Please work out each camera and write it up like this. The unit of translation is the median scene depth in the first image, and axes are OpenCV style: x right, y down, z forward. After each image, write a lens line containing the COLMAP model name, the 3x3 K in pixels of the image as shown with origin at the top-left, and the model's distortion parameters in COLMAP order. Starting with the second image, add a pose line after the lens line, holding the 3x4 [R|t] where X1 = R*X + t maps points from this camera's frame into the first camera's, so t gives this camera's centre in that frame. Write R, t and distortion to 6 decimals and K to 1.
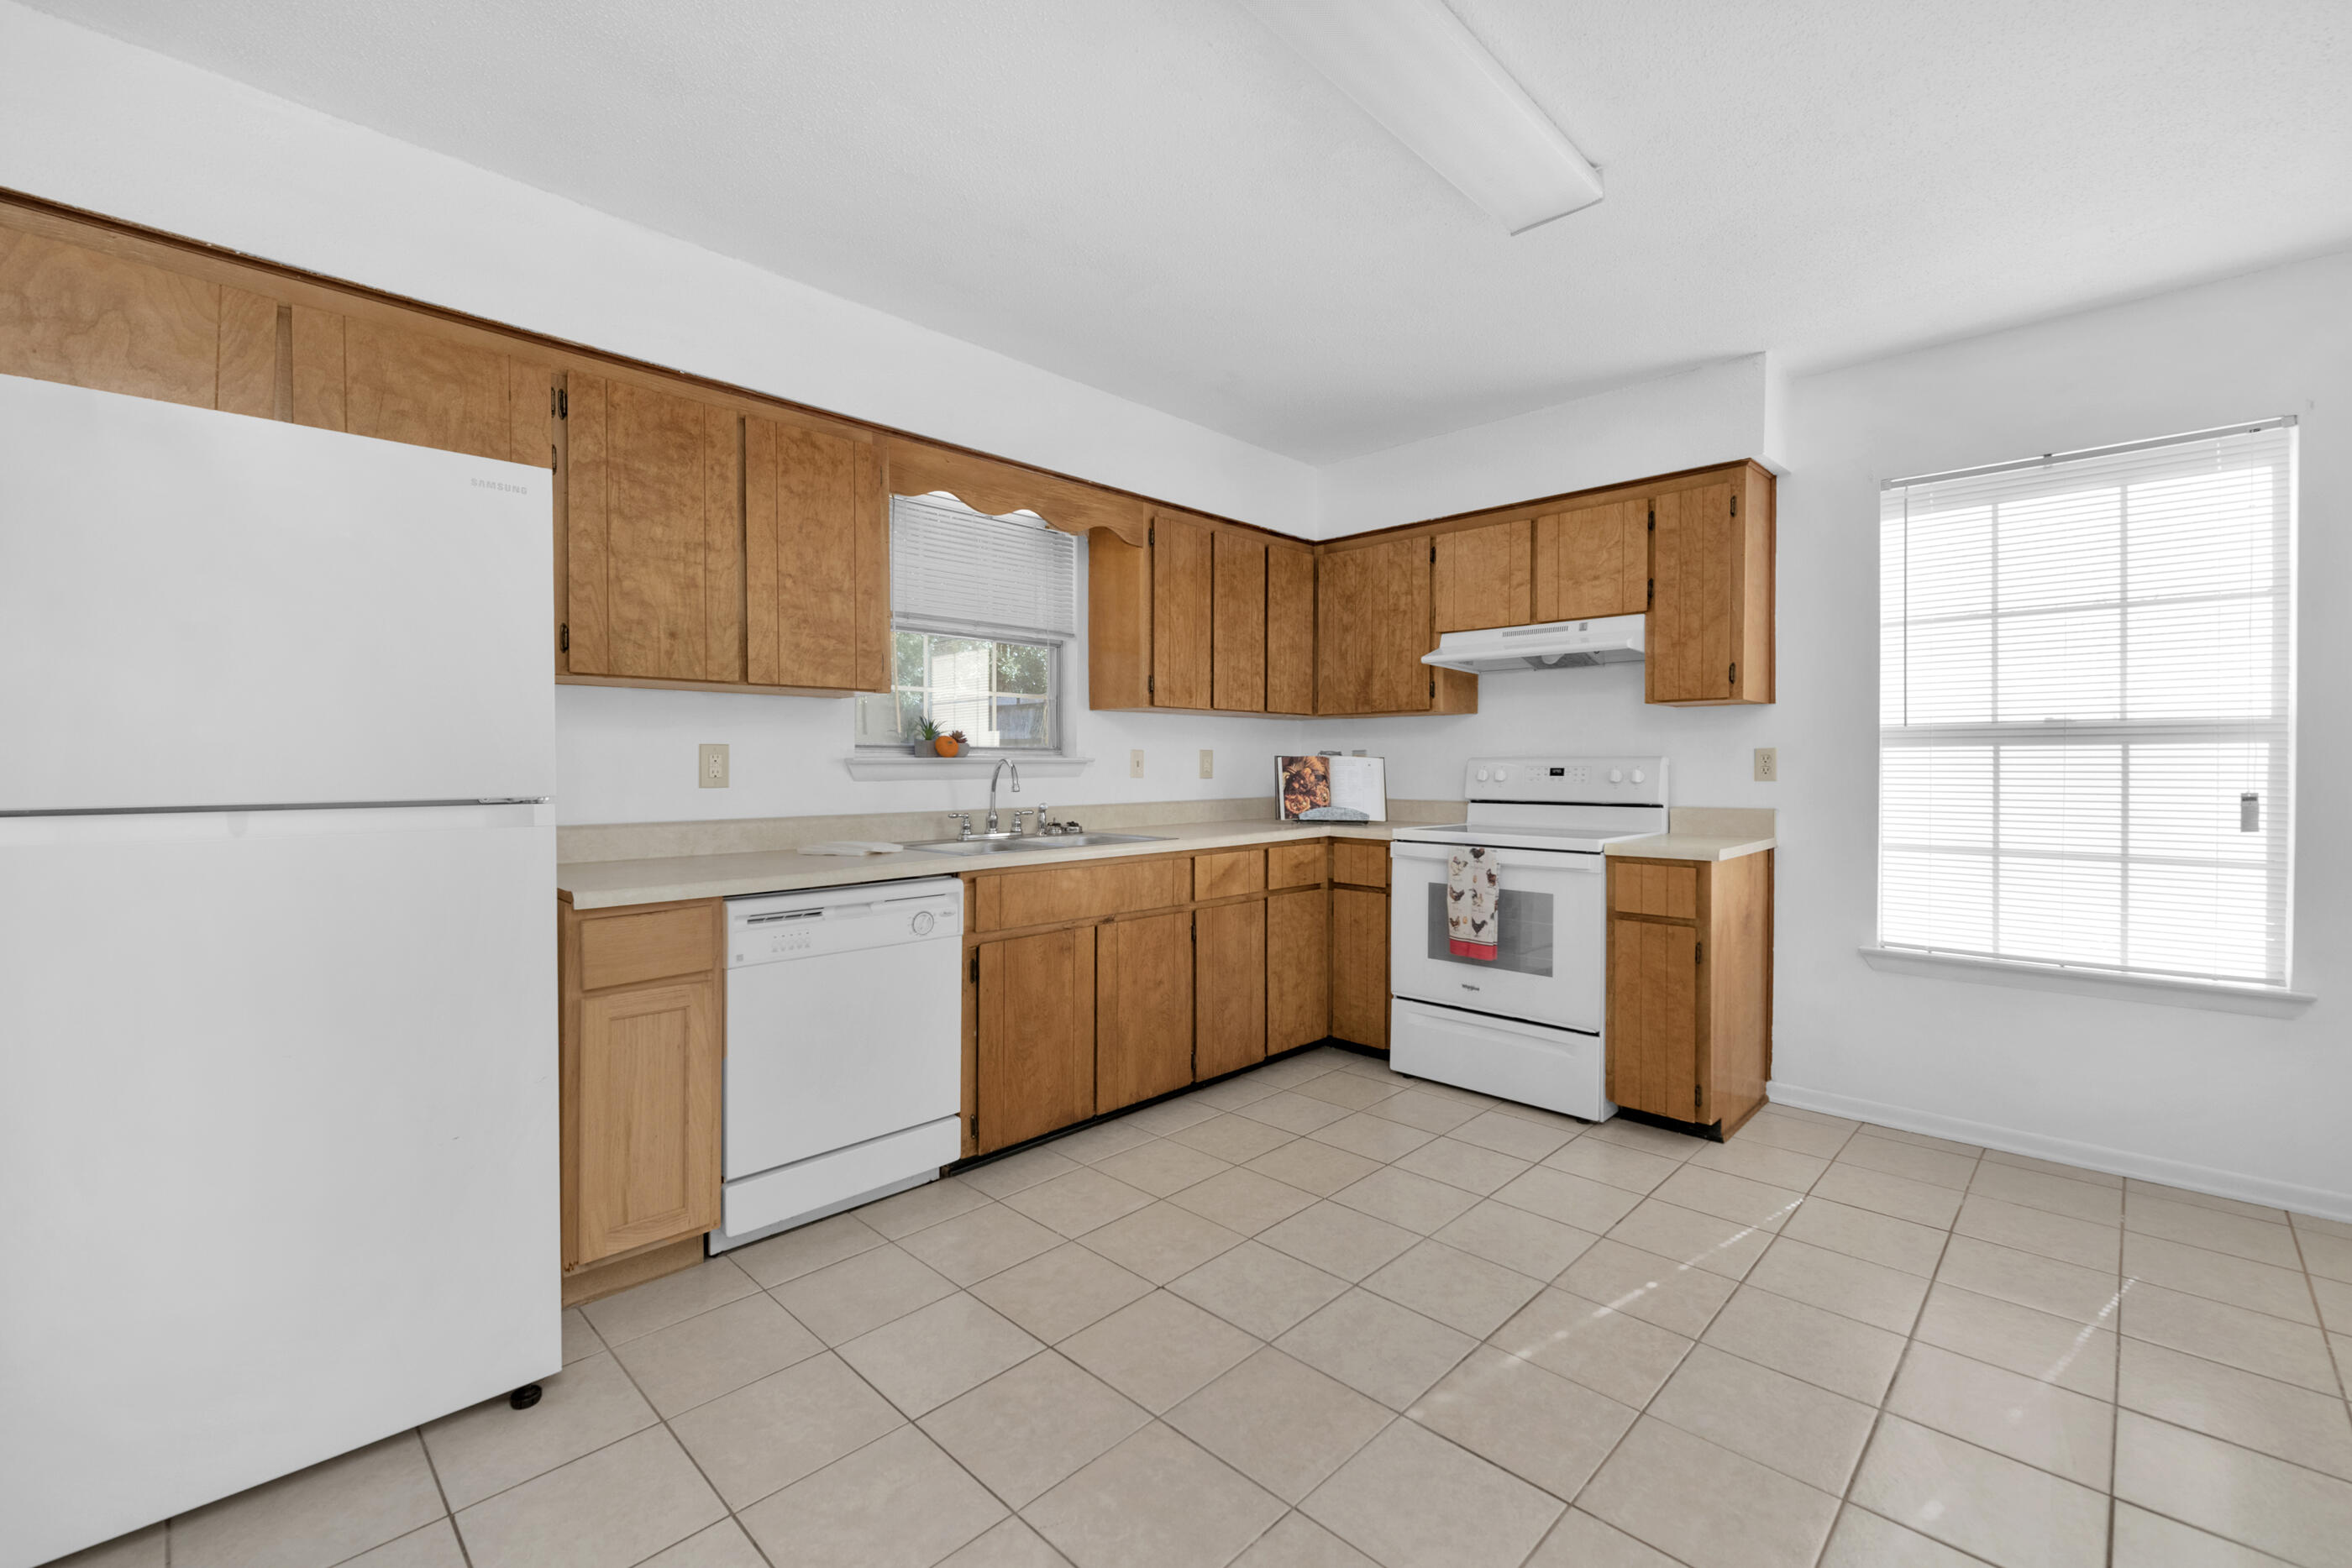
lens RADIAL K [[980.6, 0, 1151.0], [0, 980.6, 779.3], [0, 0, 1]] dist [-0.005408, -0.001918]
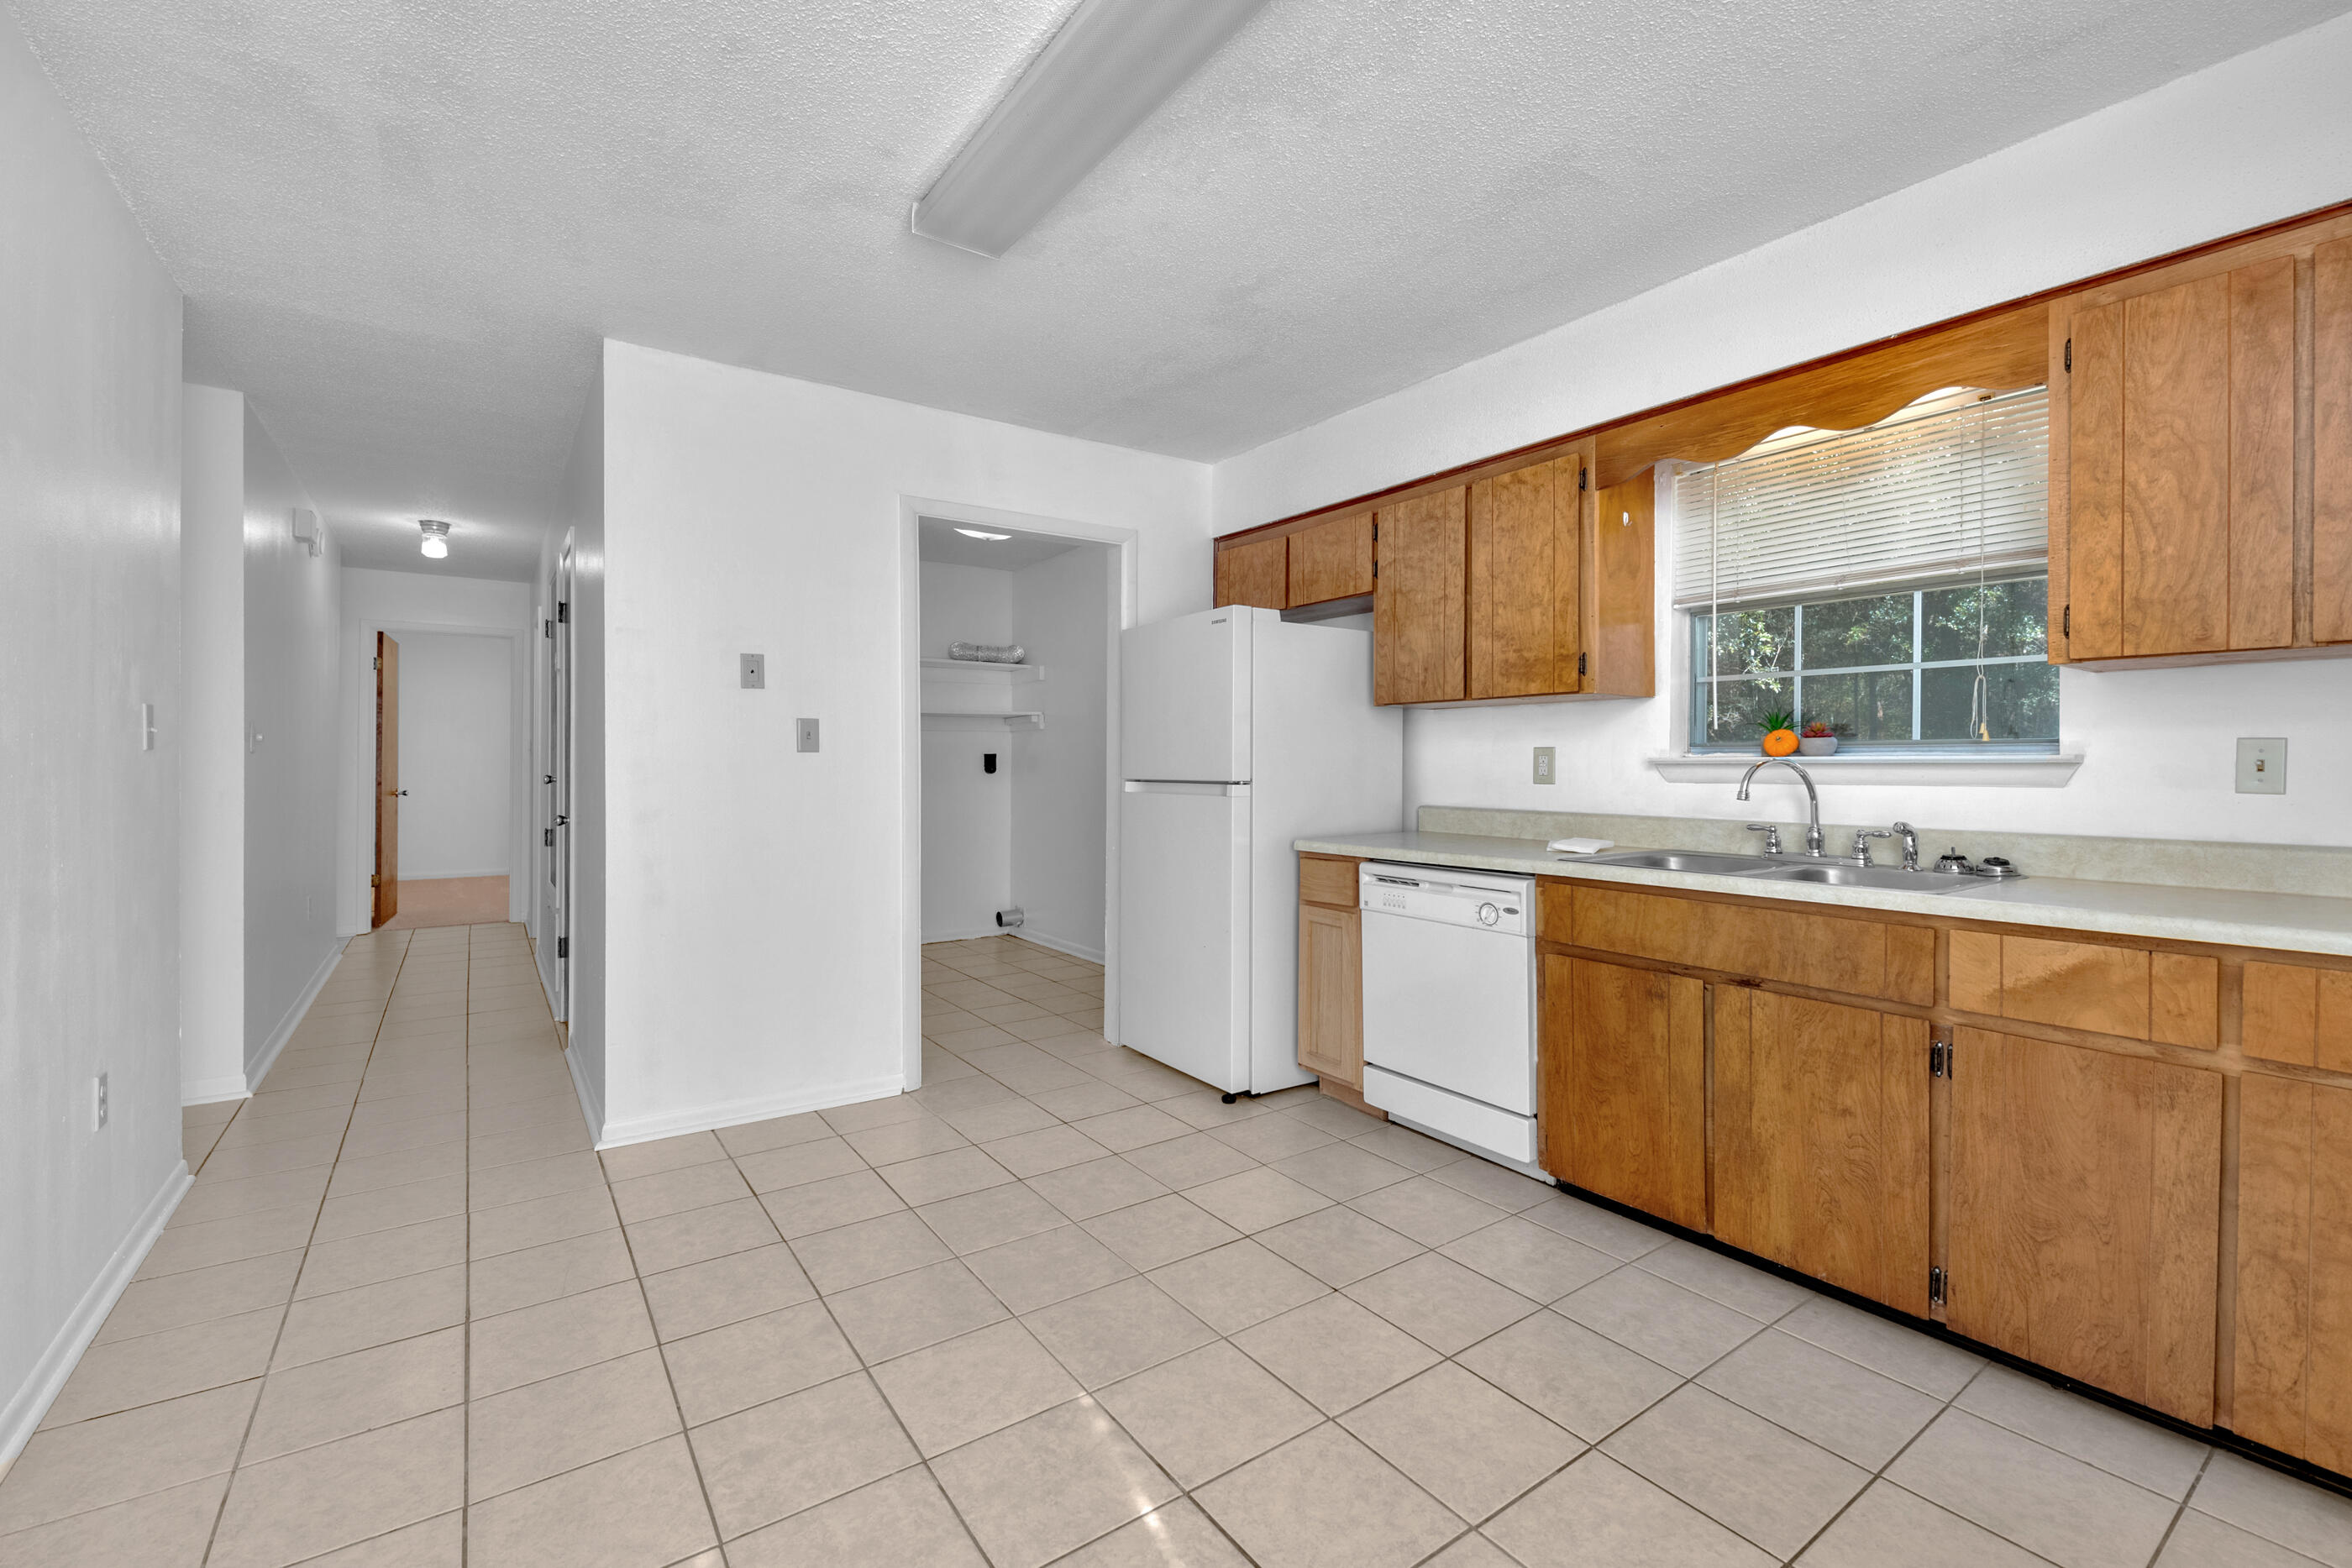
lens RADIAL K [[1030.8, 0, 1281.7], [0, 1030.8, 762.5], [0, 0, 1]] dist [-0.011862, -0.000298]
pose [[-0.121612, 0.001864, -0.992576, 0.713615], [-0.016010, 0.999864, 0.003840, -0.014417], [0.992449, 0.016358, -0.121566, 0.720251]]
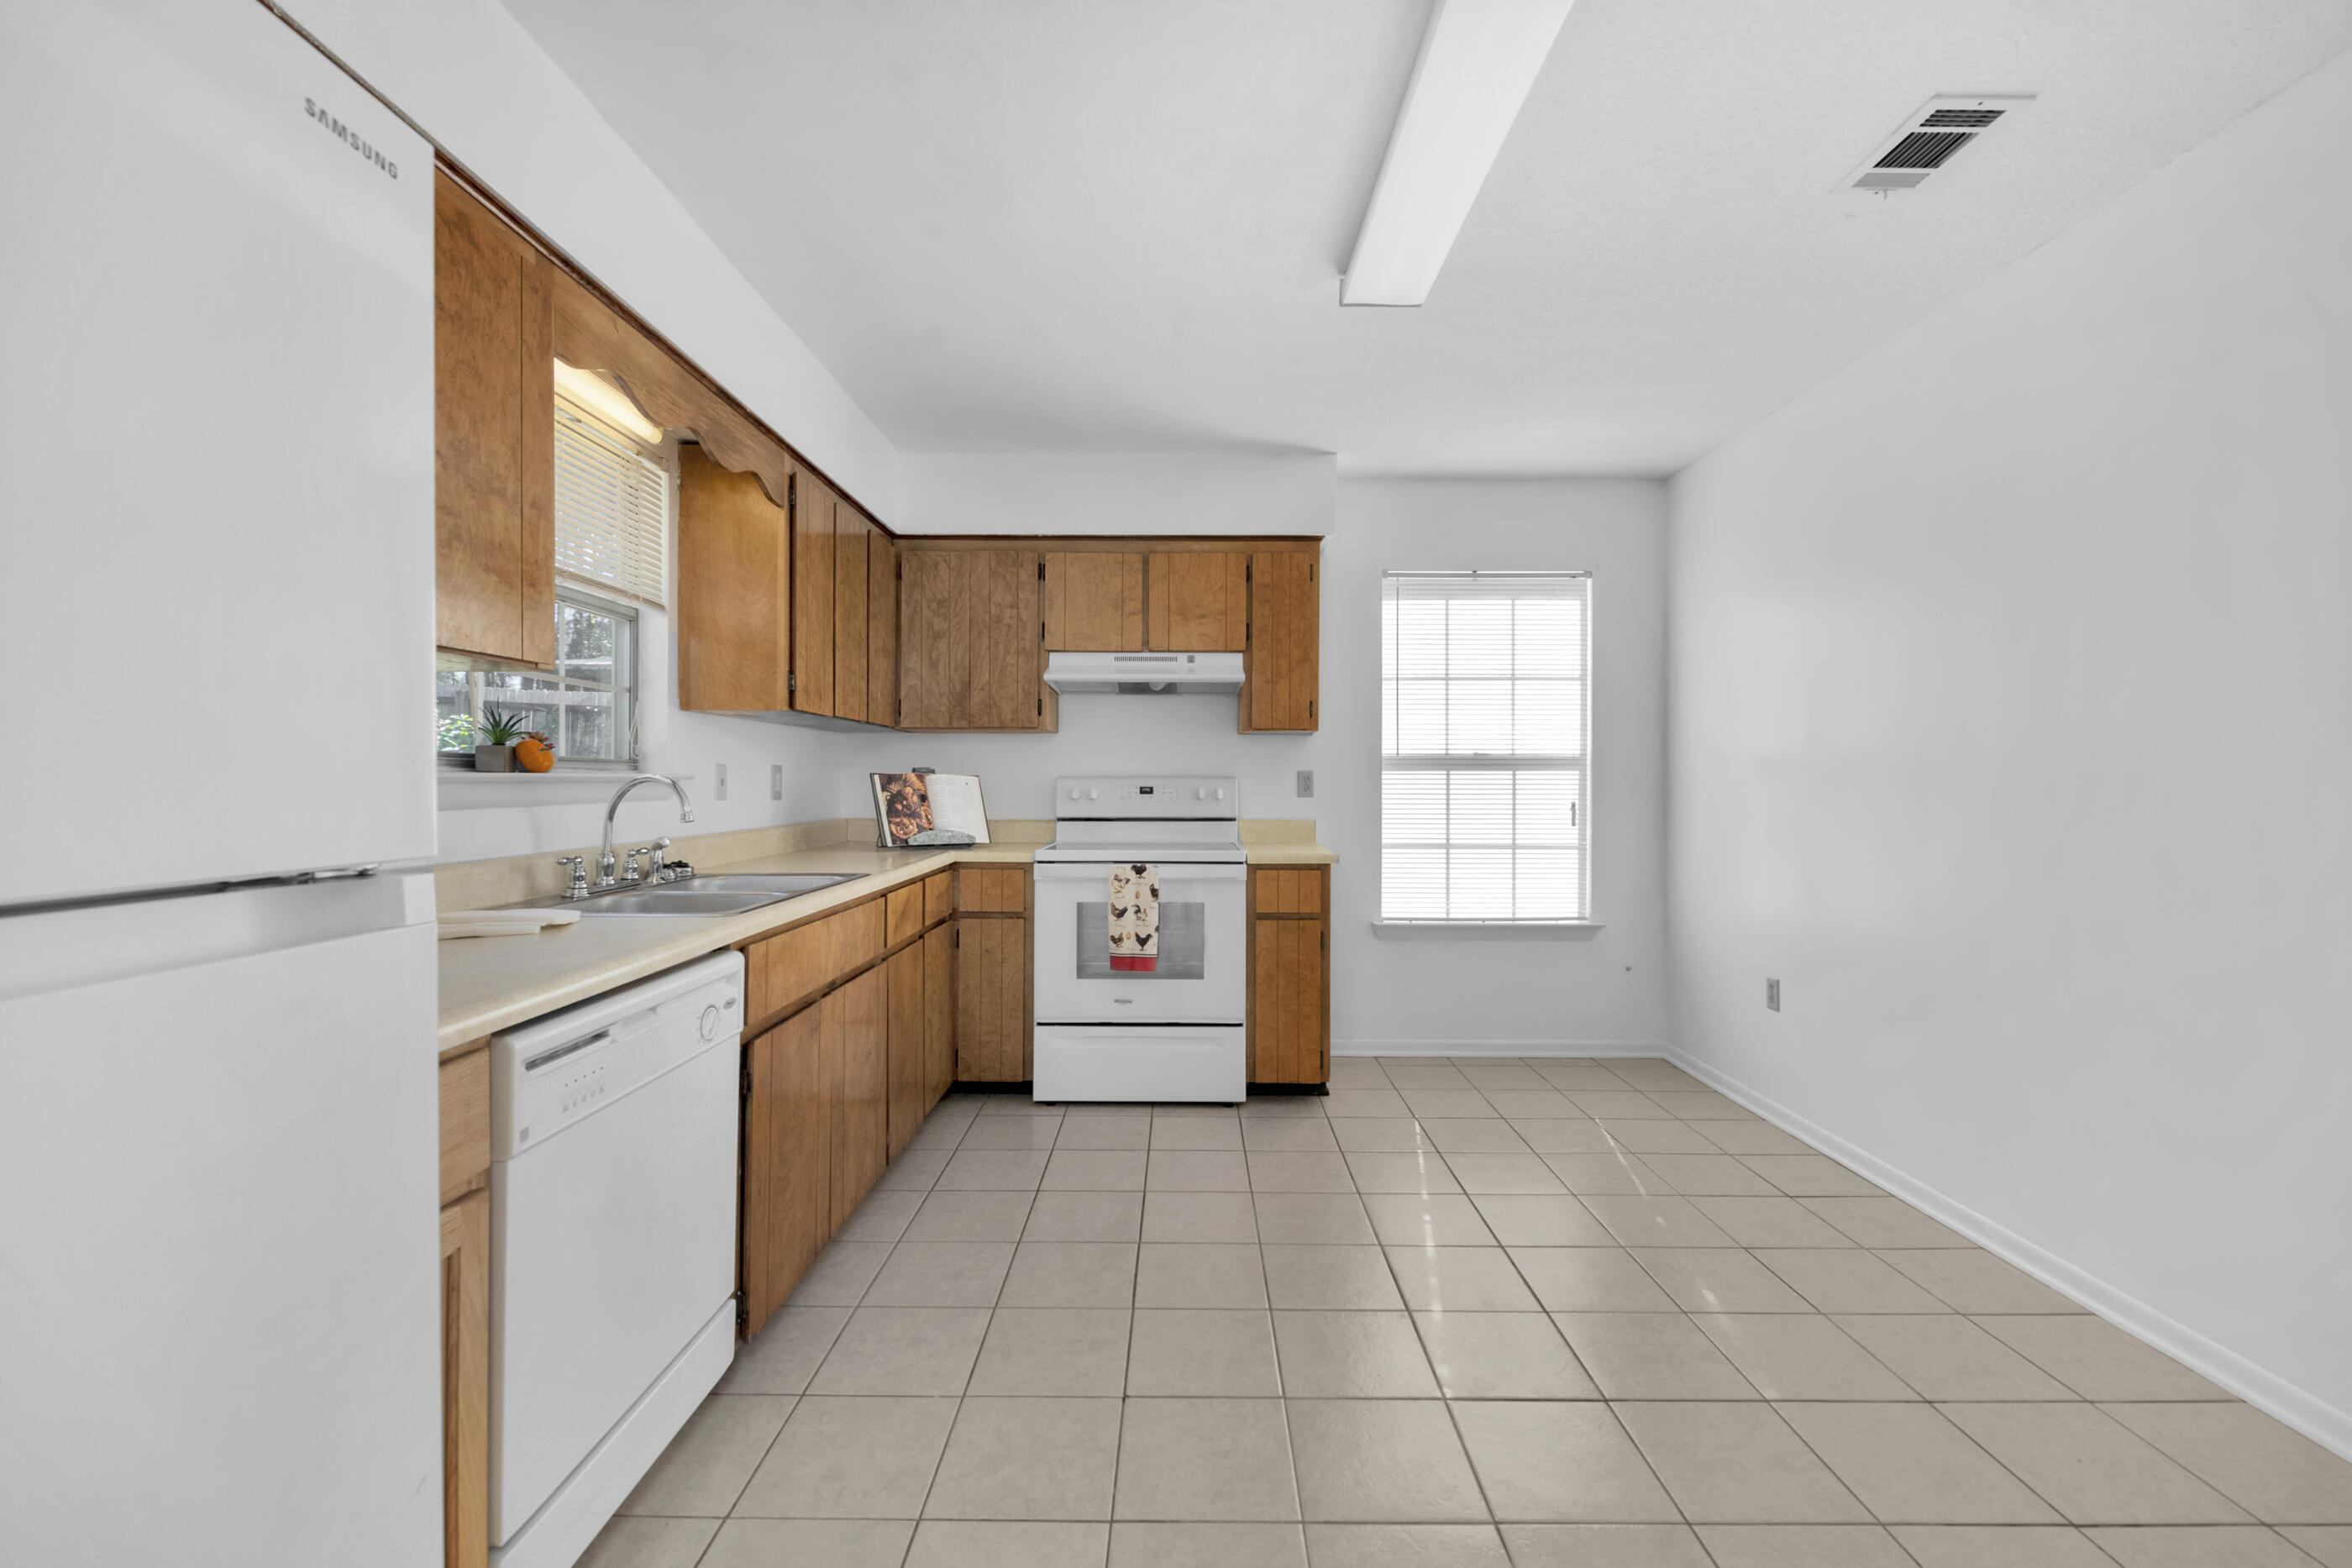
lens RADIAL K [[980.6, 0, 1204.9], [0, 980.6, 785.6], [0, 0, 1]] dist [-0.005408, -0.001918]
pose [[0.709192, -0.000717, 0.705015, -0.365328], [0.008674, 0.999933, -0.007709, -0.004702], [-0.704962, 0.011583, 0.709150, 0.229672]]
